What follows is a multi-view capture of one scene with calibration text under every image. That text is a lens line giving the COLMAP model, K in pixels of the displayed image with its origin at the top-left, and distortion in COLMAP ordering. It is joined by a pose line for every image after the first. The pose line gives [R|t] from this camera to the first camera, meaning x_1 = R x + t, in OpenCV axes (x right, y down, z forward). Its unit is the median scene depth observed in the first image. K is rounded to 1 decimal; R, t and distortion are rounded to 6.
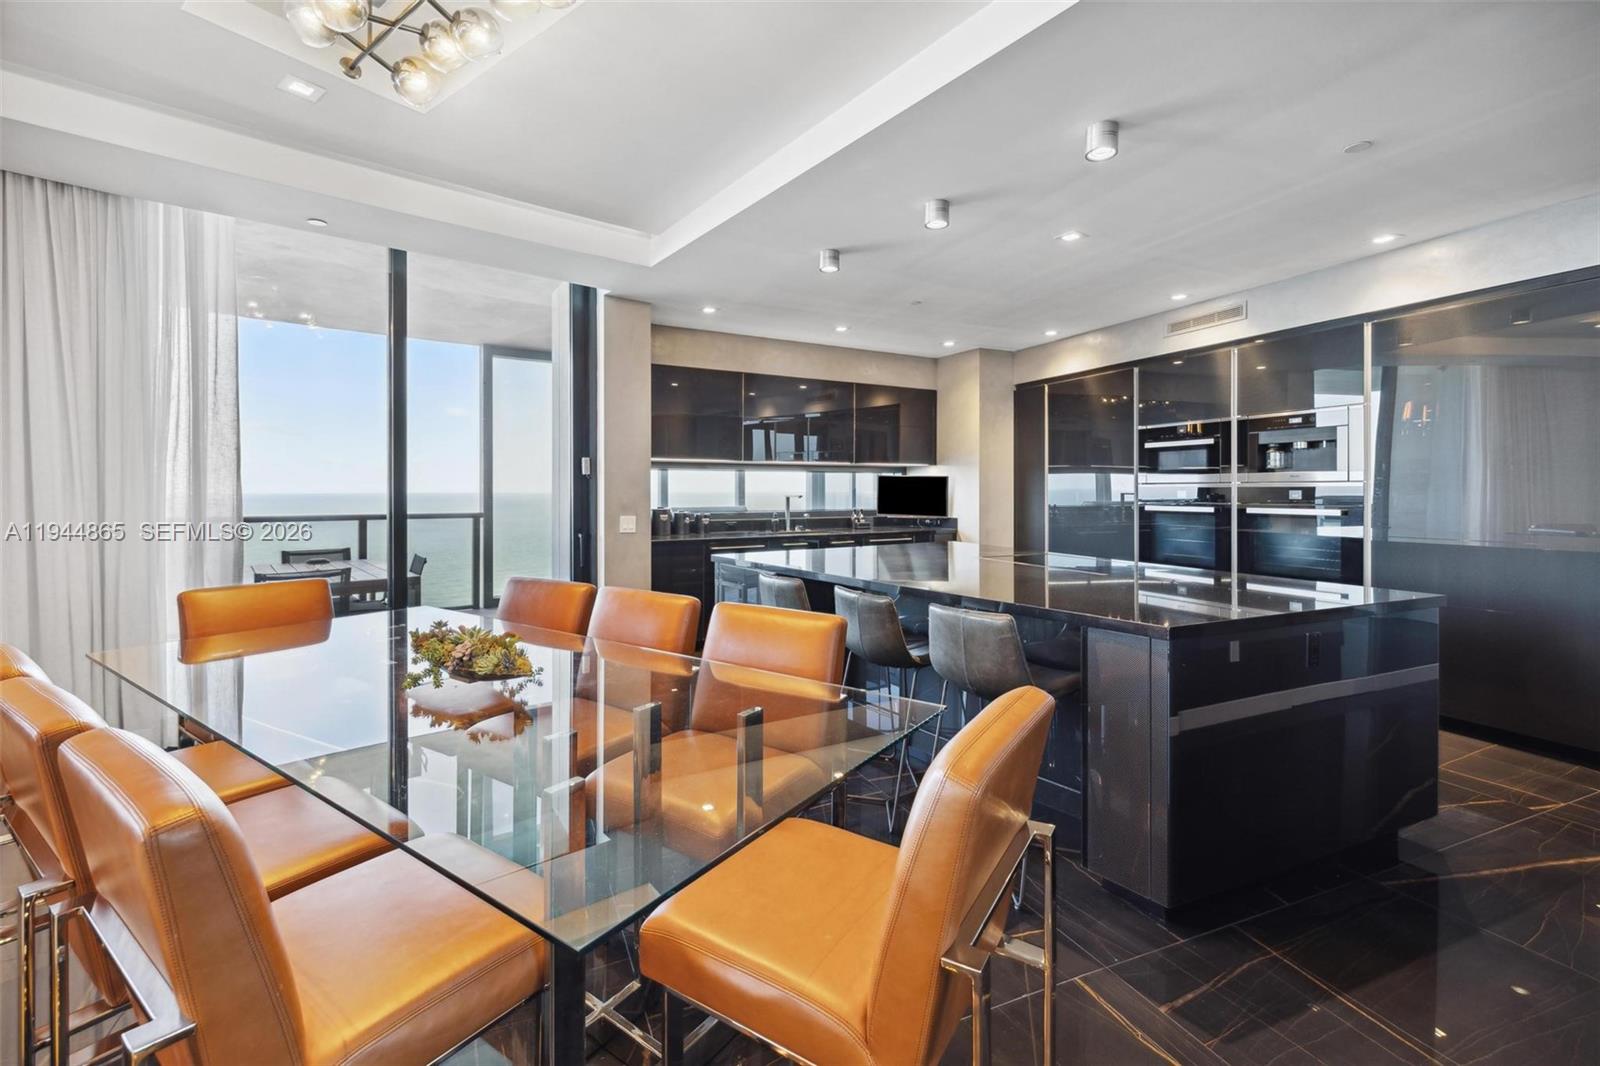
lens RADIAL K [[691.5, 0, 797.1], [0, 691.5, 497.4], [0, 0, 1]] dist [0.000078, 0.000134]
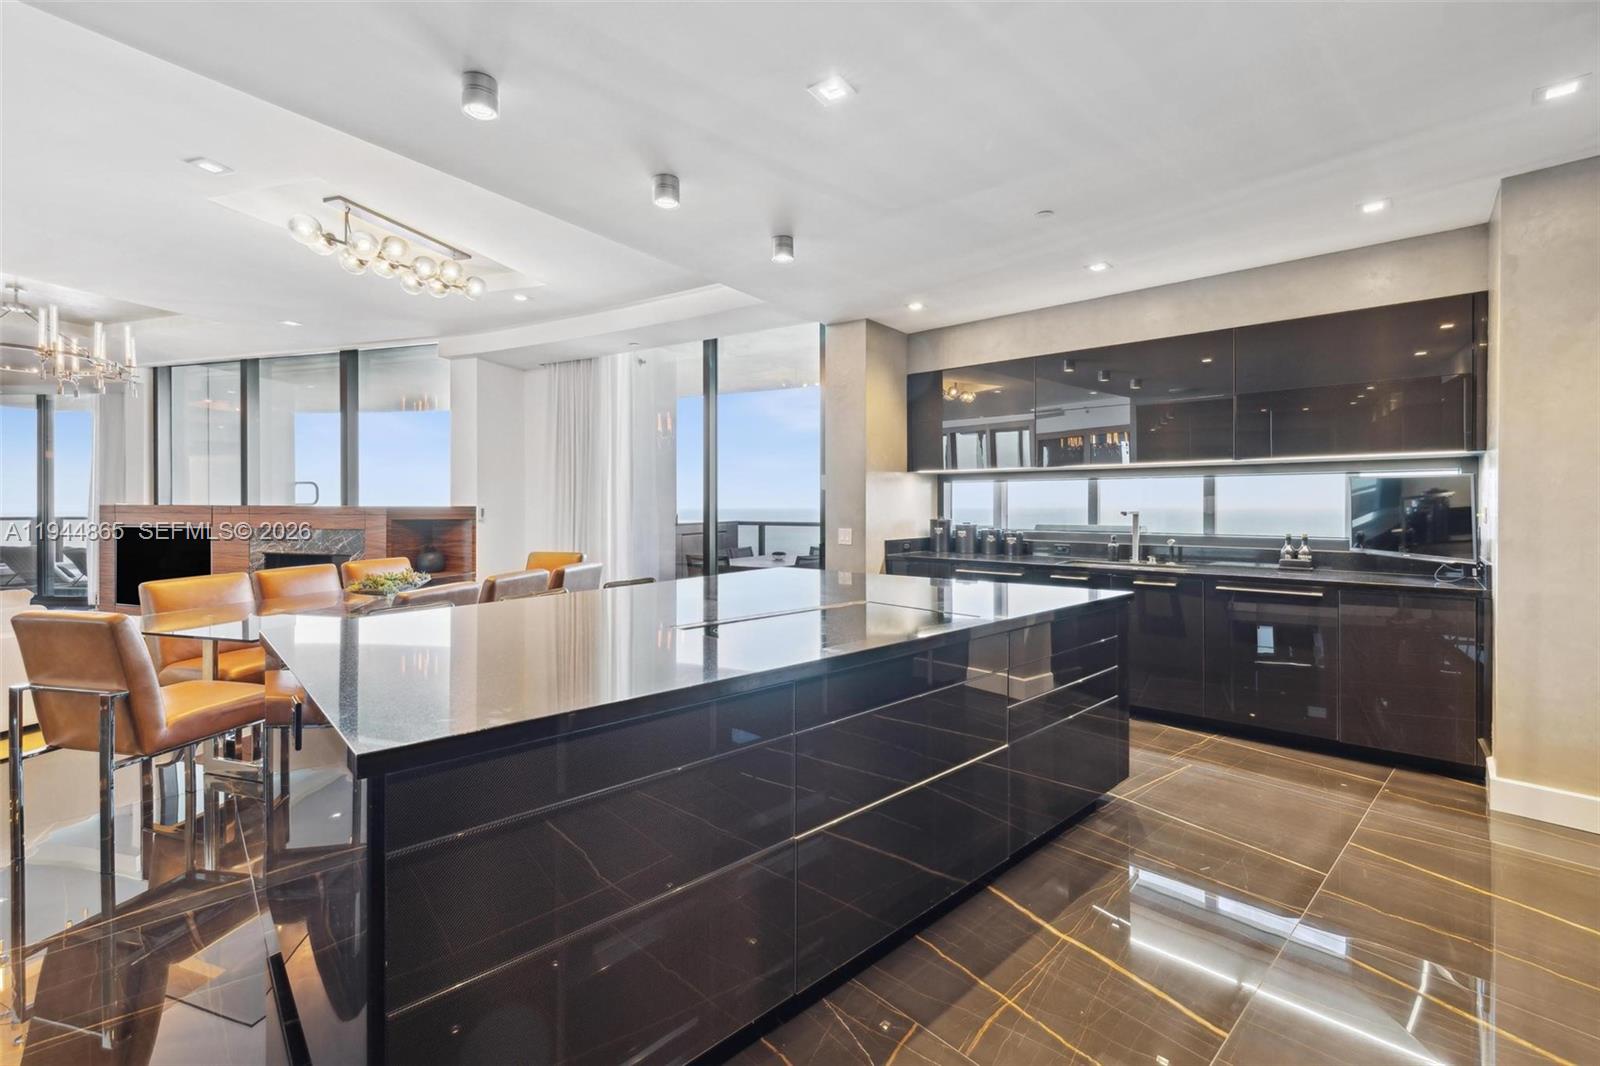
lens RADIAL K [[691.5, 0, 797.1], [0, 691.5, 497.4], [0, 0, 1]] dist [0.000078, 0.000134]
pose [[0.322371, -0.006060, -0.946594, 0.605904], [-0.006455, 0.999942, -0.008600, -0.010034], [0.946591, 0.008883, 0.322313, 0.498835]]
